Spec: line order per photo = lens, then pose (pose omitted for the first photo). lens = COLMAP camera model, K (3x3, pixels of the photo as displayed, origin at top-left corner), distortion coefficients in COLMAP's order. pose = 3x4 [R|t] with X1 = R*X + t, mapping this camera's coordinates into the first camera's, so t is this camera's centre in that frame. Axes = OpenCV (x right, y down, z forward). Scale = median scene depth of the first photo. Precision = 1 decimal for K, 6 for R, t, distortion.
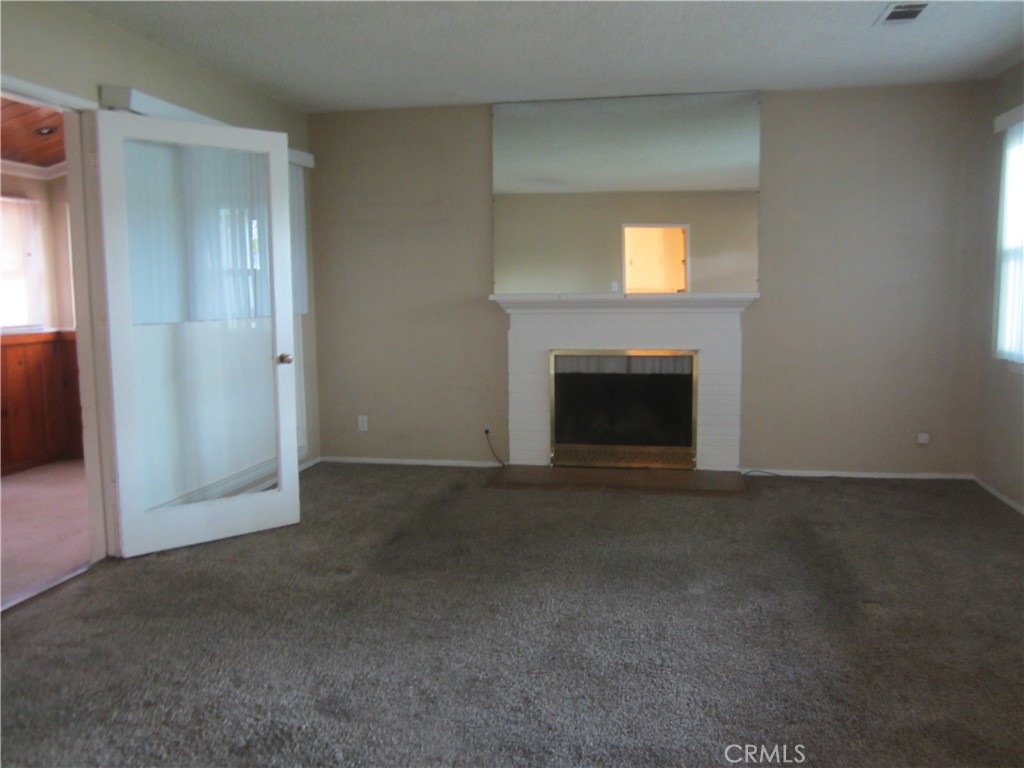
lens RADIAL K [[842.9, 0, 511.3], [0, 842.9, 389.4], [0, 0, 1]] dist [-0.050096, 0.019841]
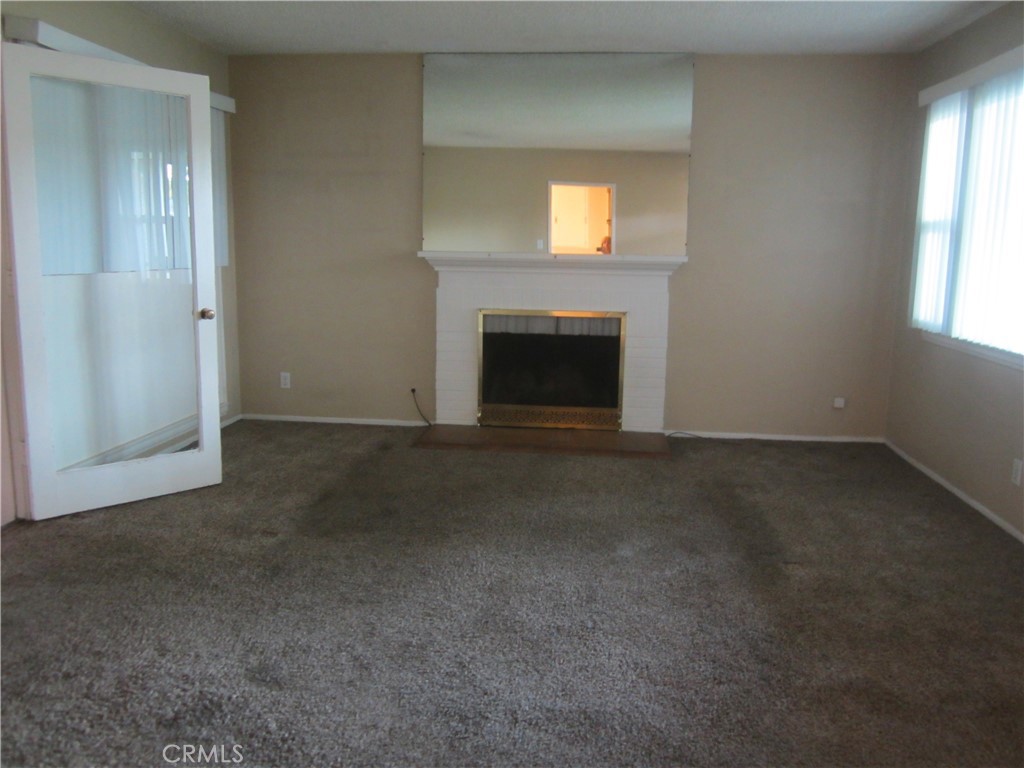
lens RADIAL K [[842.9, 0, 511.1], [0, 842.9, 388.7], [0, 0, 1]] dist [-0.050096, 0.019841]
pose [[0.995285, 0.012078, 0.096236, -0.013679], [-0.017113, 0.998518, 0.051671, -0.006666], [-0.095469, -0.053074, 0.994016, 0.009713]]
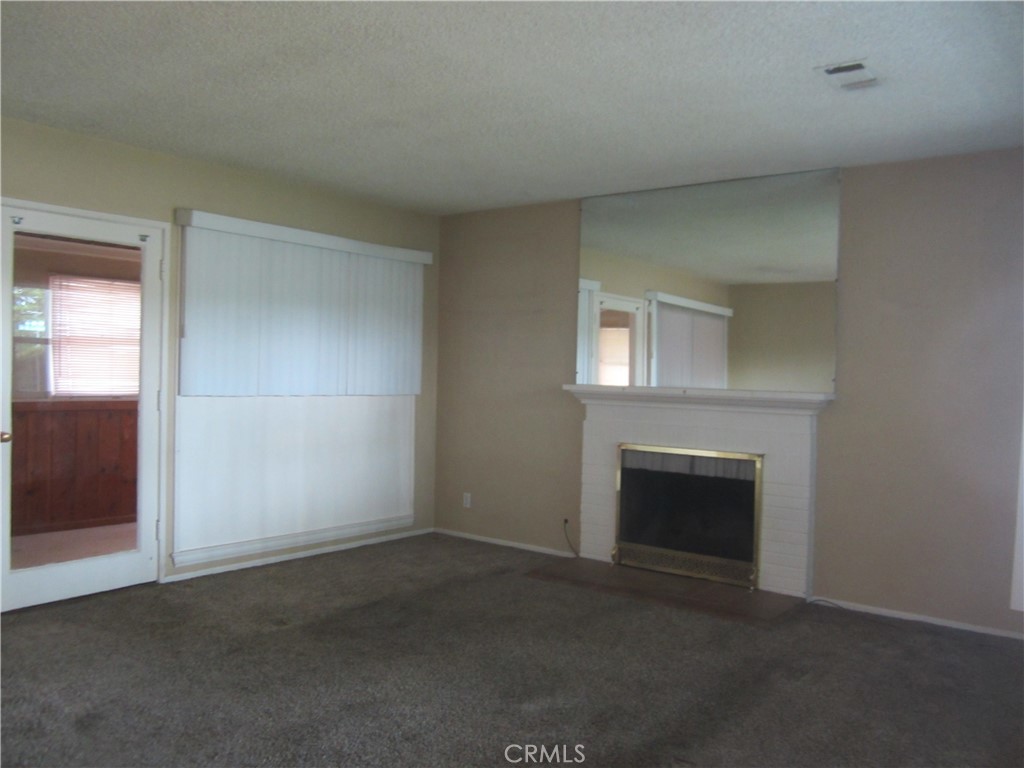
lens RADIAL K [[842.9, 0, 518.4], [0, 842.9, 389.7], [0, 0, 1]] dist [-0.050096, 0.019841]
pose [[0.891055, 0.043718, -0.451786, 0.504839], [-0.088002, 0.993104, -0.077465, -0.030162], [0.445284, 0.108784, 0.888757, 0.103826]]
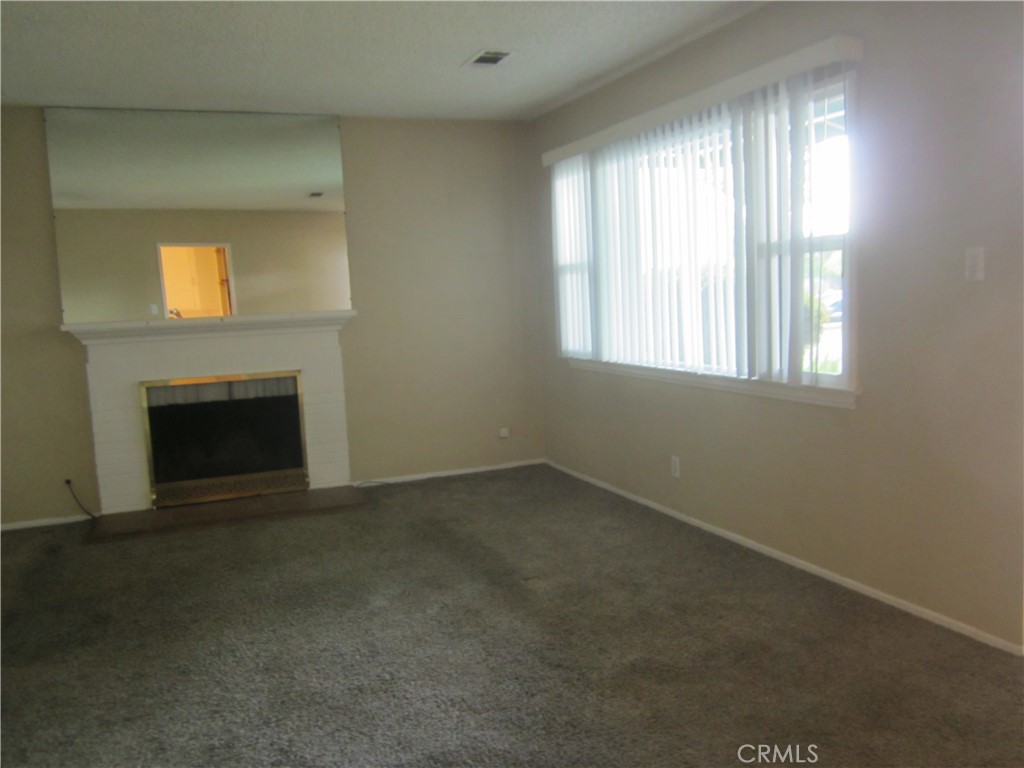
lens RADIAL K [[842.9, 0, 510.8], [0, 842.9, 393.0], [0, 0, 1]] dist [-0.050096, 0.019841]
pose [[0.836373, -0.088770, 0.540925, -0.143236], [0.098362, 0.995088, 0.011216, -0.007914], [-0.539263, 0.043826, 0.840996, 0.036329]]
